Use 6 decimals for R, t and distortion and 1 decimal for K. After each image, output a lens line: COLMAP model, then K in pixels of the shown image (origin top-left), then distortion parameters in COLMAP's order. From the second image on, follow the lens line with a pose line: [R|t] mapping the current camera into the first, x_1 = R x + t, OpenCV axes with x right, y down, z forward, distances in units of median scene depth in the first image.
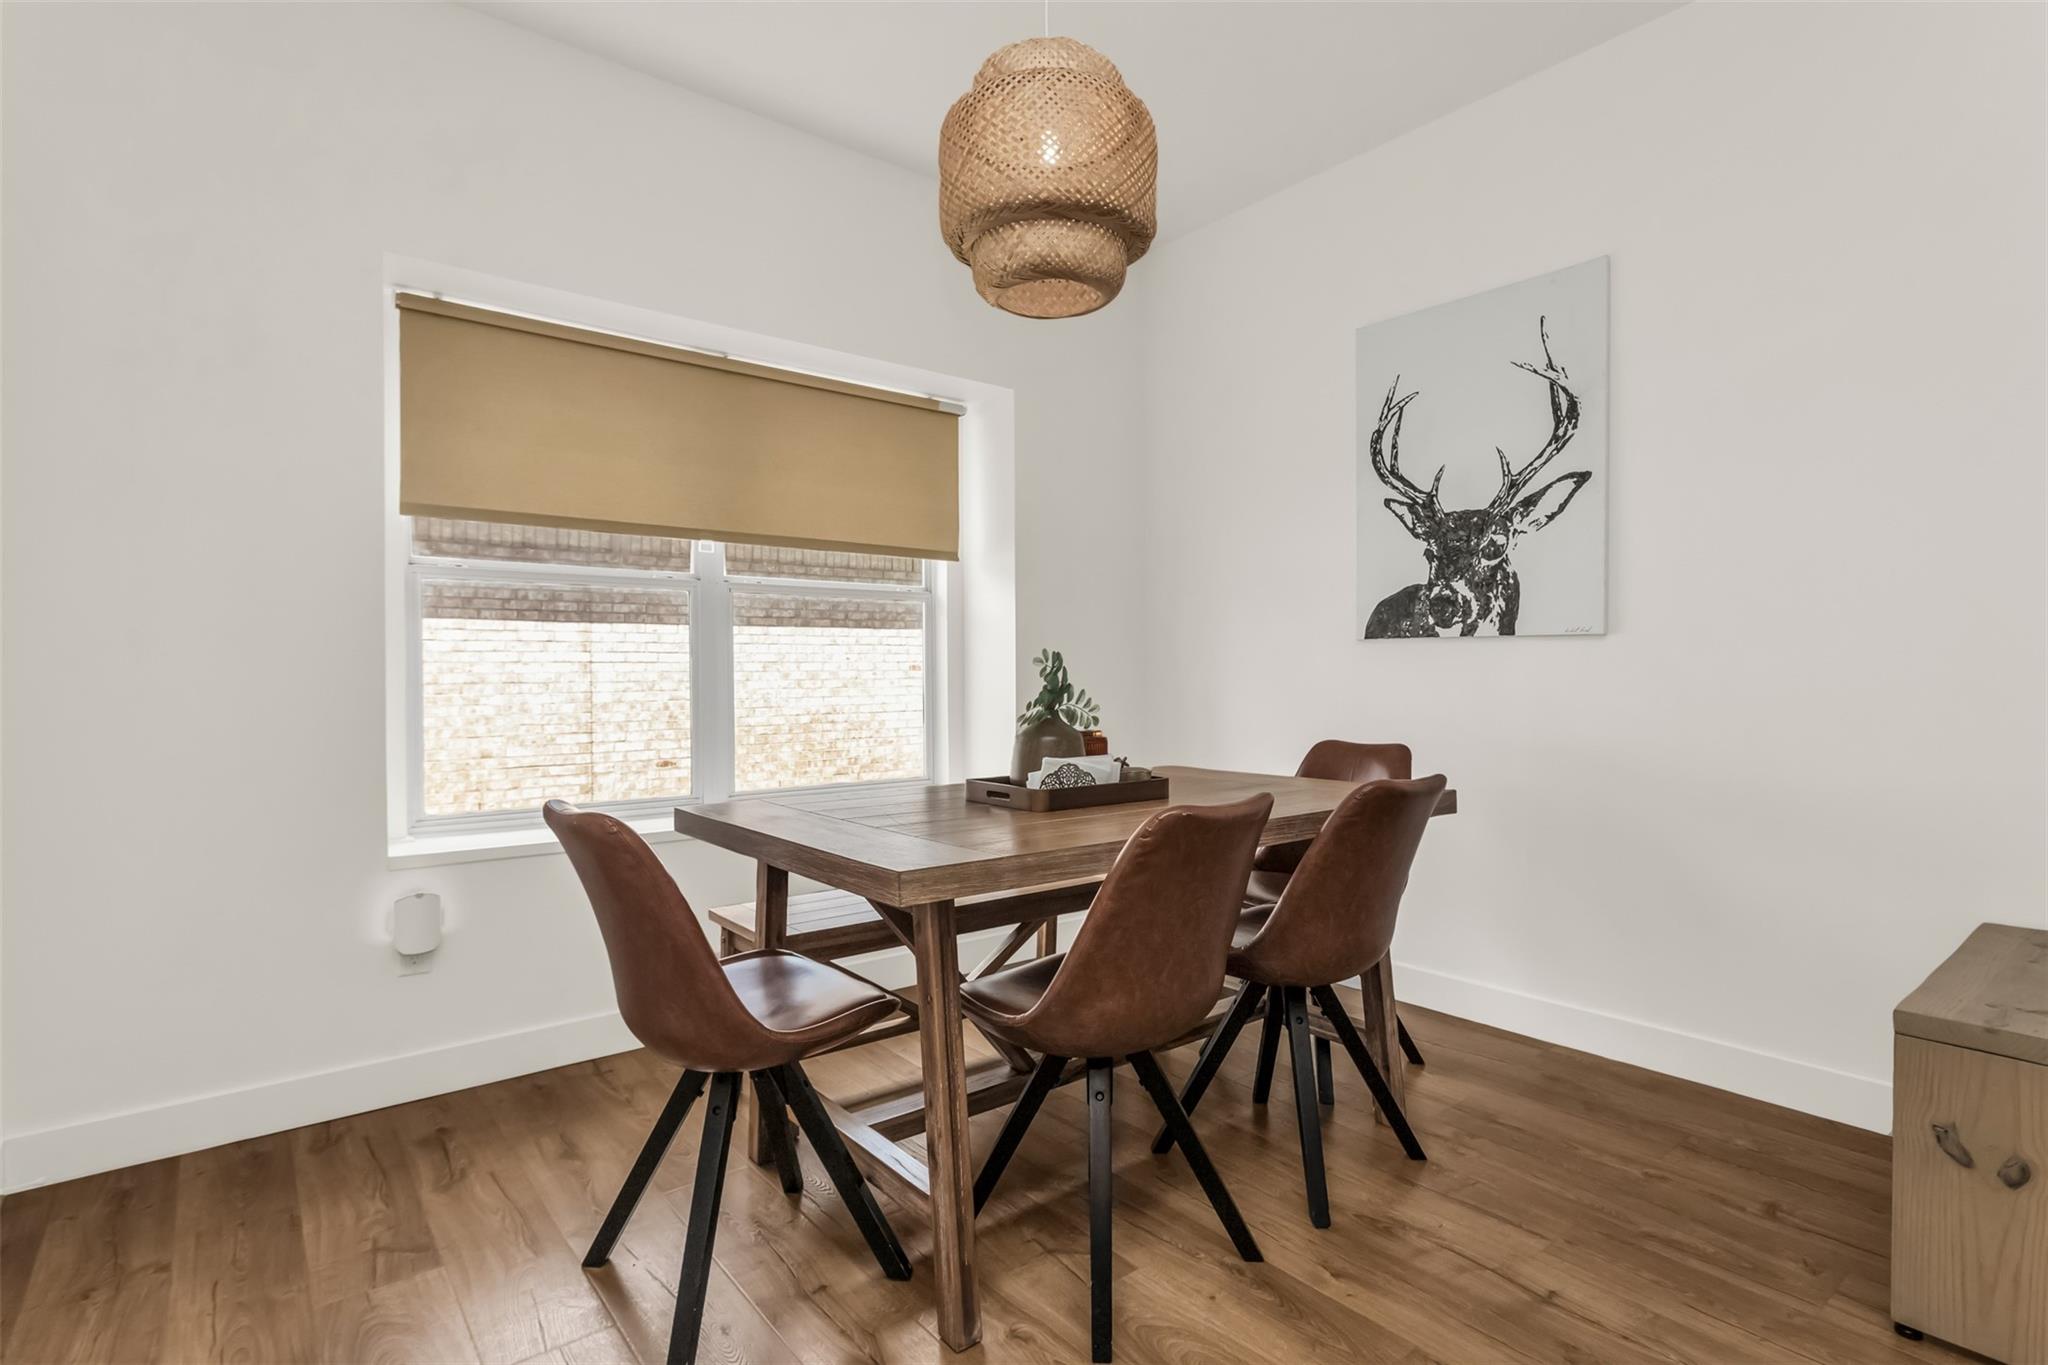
lens RADIAL K [[993.5, 0, 1020.2], [0, 993.5, 681.7], [0, 0, 1]] dist [0.005727, 0.000675]
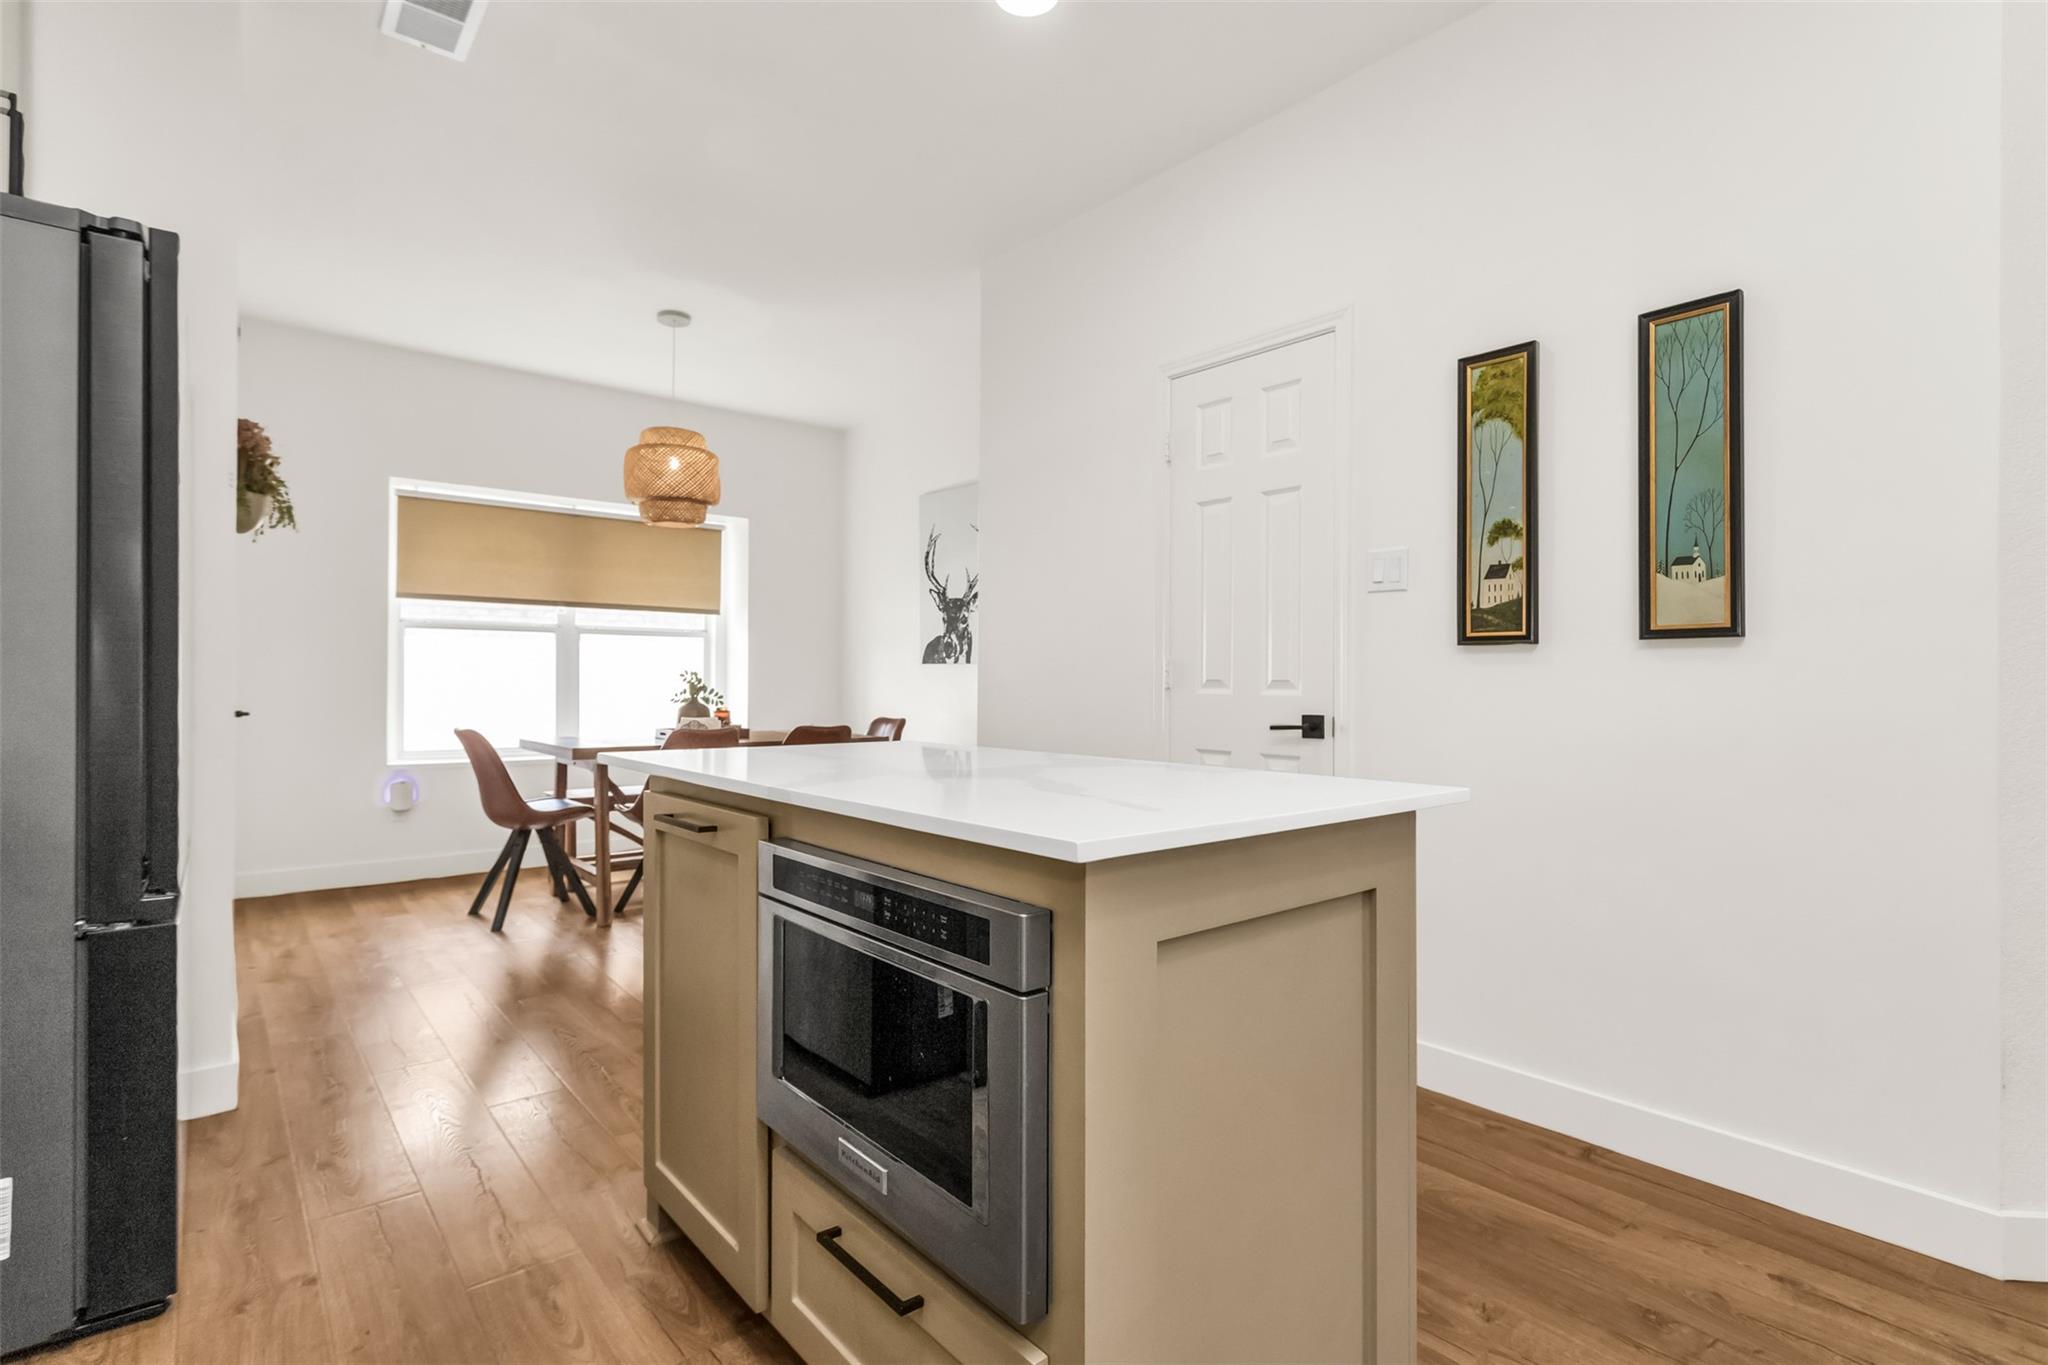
lens RADIAL K [[993.5, 0, 1028.6], [0, 993.5, 682.1], [0, 0, 1]] dist [0.005727, 0.000675]
pose [[0.999754, 0.008719, 0.020376, 0.555824], [-0.008577, 0.999938, -0.007047, 0.002841], [-0.020436, 0.006870, 0.999768, -0.934478]]
